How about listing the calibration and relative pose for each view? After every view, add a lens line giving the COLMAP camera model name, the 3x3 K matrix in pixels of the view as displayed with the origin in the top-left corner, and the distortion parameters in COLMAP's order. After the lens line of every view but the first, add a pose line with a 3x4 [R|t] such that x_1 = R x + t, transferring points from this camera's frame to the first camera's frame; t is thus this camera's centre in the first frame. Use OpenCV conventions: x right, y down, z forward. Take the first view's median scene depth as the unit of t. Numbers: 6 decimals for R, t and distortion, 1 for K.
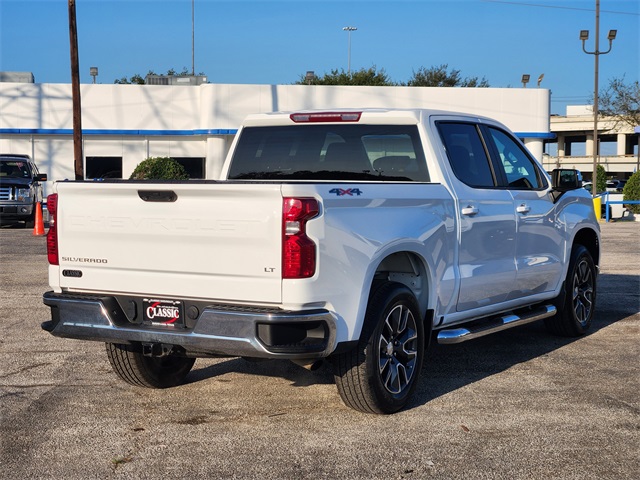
lens RADIAL K [[1220.1, 0, 303.8], [0, 1220.1, 239.5], [0, 0, 1]] dist [-0.493097, 4.715259]
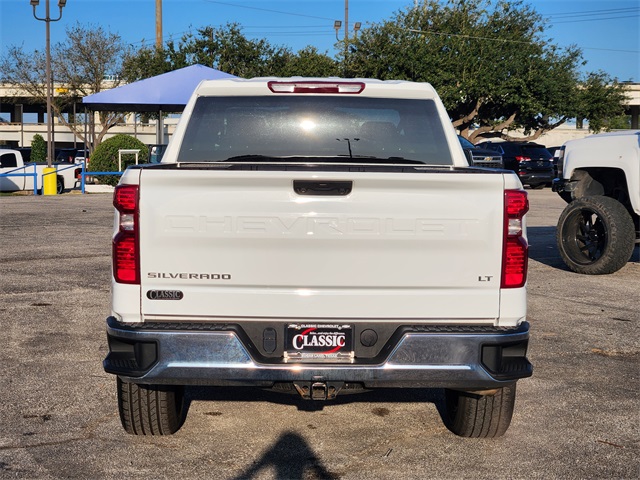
lens RADIAL K [[1220.1, 0, 303.8], [0, 1220.1, 239.5], [0, 0, 1]] dist [-0.493097, 4.715259]
pose [[0.865251, -0.033707, 0.500205, -0.492337], [0.020388, 0.999278, 0.032072, -0.027314], [-0.500925, -0.017552, 0.865313, 0.336283]]
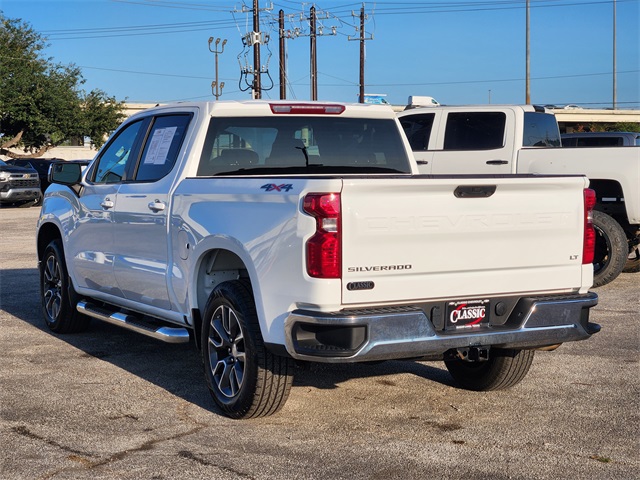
lens RADIAL K [[1220.1, 0, 303.8], [0, 1220.1, 239.5], [0, 0, 1]] dist [-0.493097, 4.715259]
pose [[0.552486, -0.061380, 0.831259, -0.948715], [0.056490, 0.997749, 0.036128, -0.038752], [-0.831606, 0.026998, 0.554709, 0.565003]]
